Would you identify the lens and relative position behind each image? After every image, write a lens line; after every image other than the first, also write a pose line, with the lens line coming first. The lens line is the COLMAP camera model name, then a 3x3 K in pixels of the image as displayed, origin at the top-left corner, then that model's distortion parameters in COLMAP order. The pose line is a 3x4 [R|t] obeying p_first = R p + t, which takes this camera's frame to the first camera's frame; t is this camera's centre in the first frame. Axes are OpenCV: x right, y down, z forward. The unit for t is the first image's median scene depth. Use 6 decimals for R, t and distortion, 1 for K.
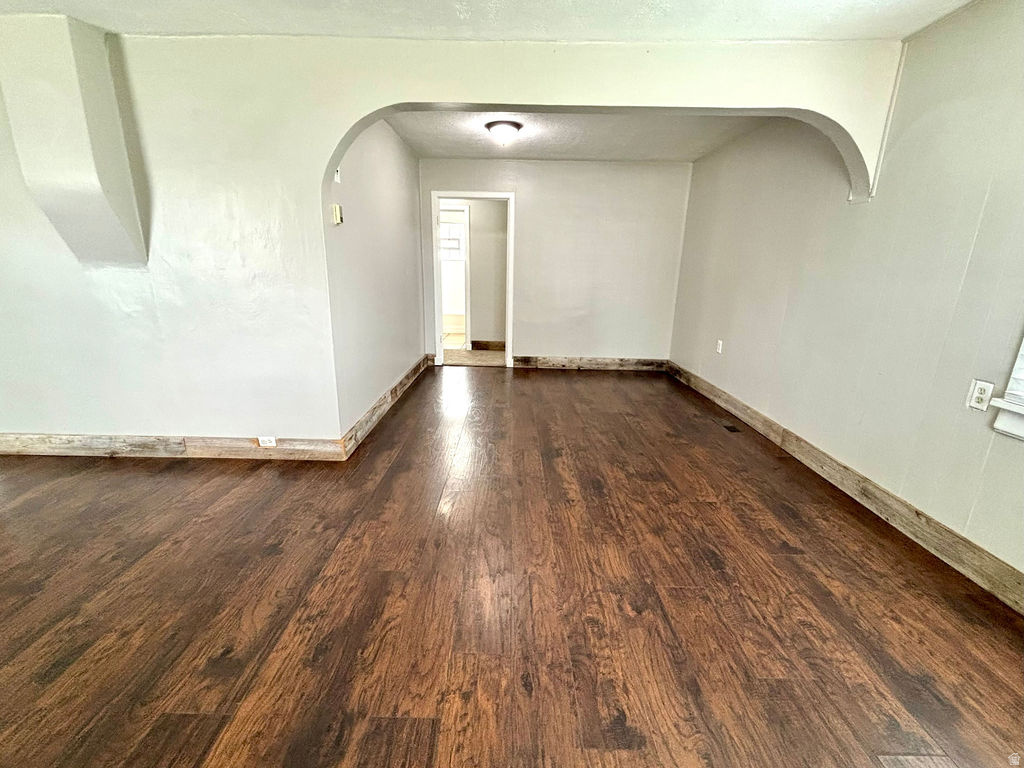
lens RADIAL K [[432.3, 0, 512.0], [0, 432.3, 384.0], [0, 0, 1]] dist [-0.000302, 0.000085]
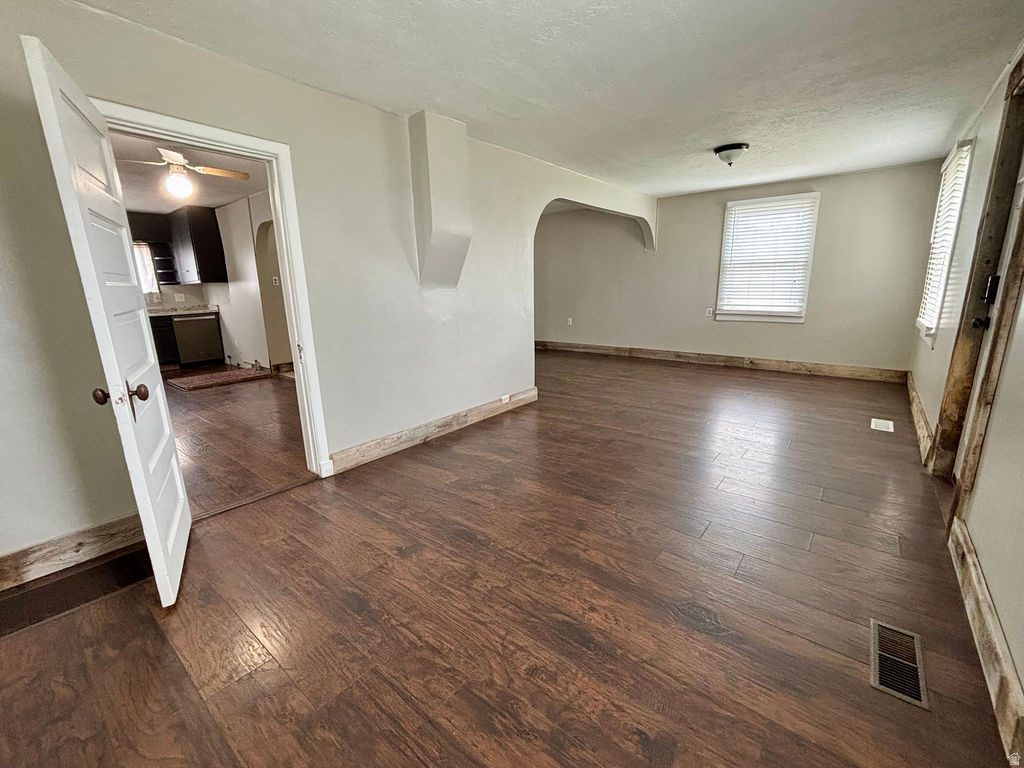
lens RADIAL K [[430.5, 0, 508.1], [0, 430.5, 381.0], [0, 0, 1]] dist [0.025950, -0.013994]
pose [[0.630940, -0.199608, 0.749715, -1.683345], [0.236221, 0.969880, 0.059428, -0.016630], [-0.738996, 0.139603, 0.659087, -0.009495]]
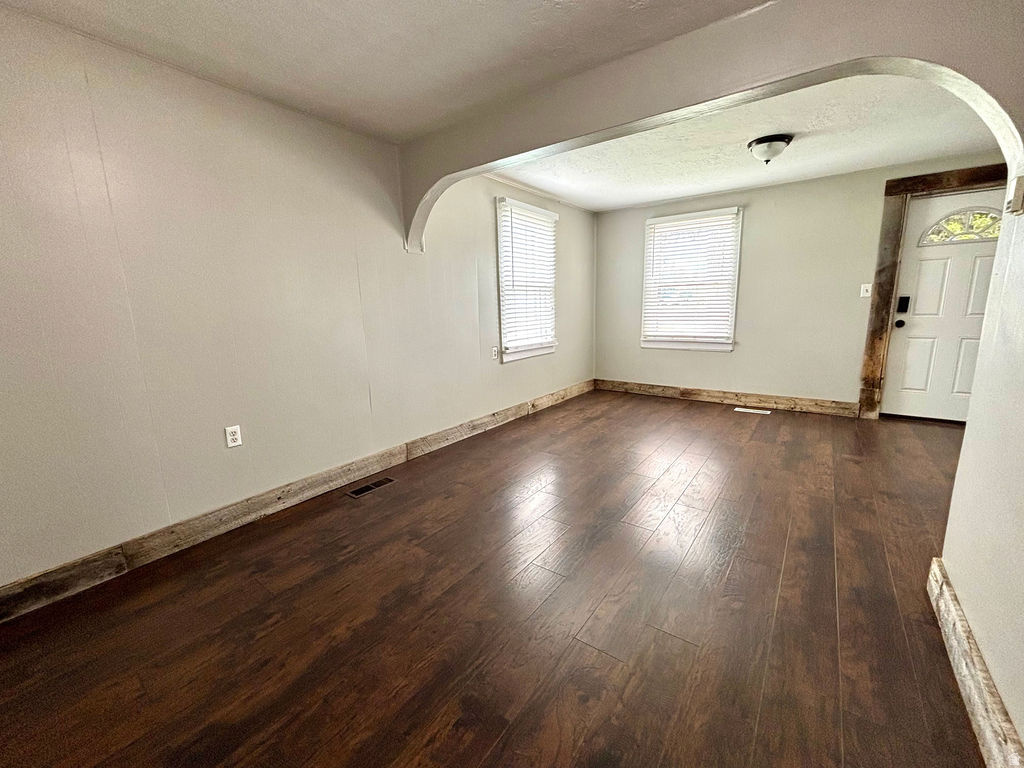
lens RADIAL K [[412.7, 0, 508.2], [0, 412.7, 389.5], [0, 0, 1]] dist [-0.000060, -0.000166]
pose [[-0.796167, -0.118237, 0.593412, -0.219271], [0.173539, 0.894901, 0.411141, -0.458259], [-0.579657, 0.430317, -0.691972, 1.678894]]
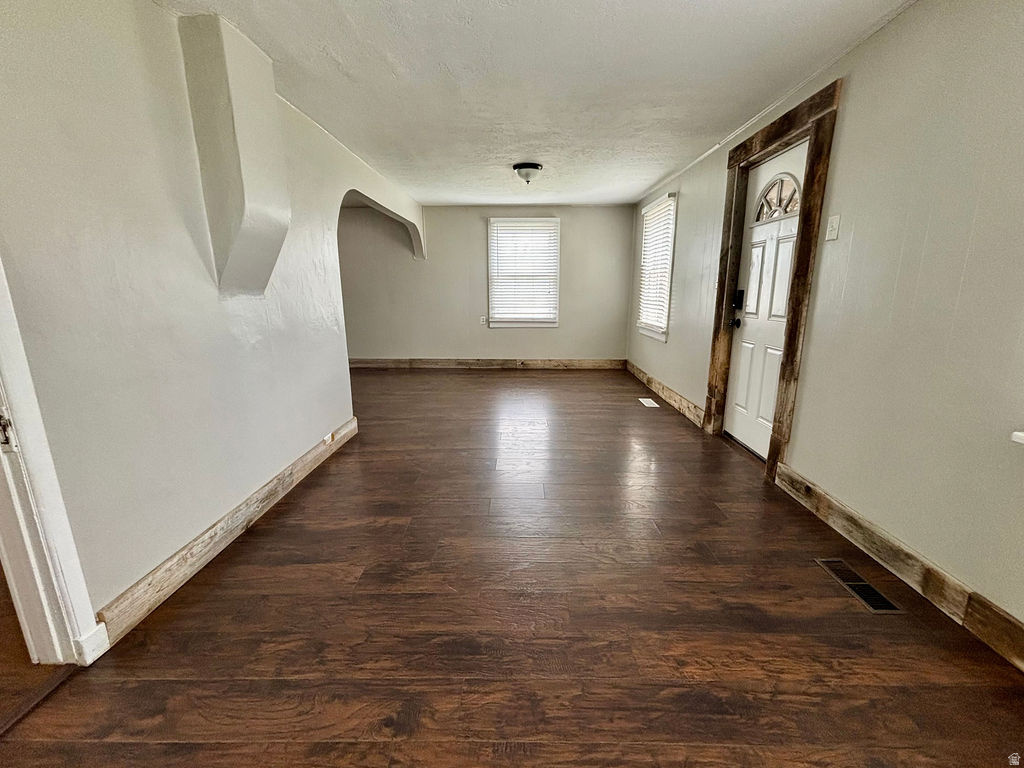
lens RADIAL K [[432.3, 0, 512.0], [0, 432.3, 384.0], [0, 0, 1]] dist [-0.000302, 0.000085]
pose [[0.017932, -0.233293, 0.972241, -1.657447], [0.270839, 0.937175, 0.219883, -0.130173], [-0.962458, 0.259378, 0.079990, 0.395414]]
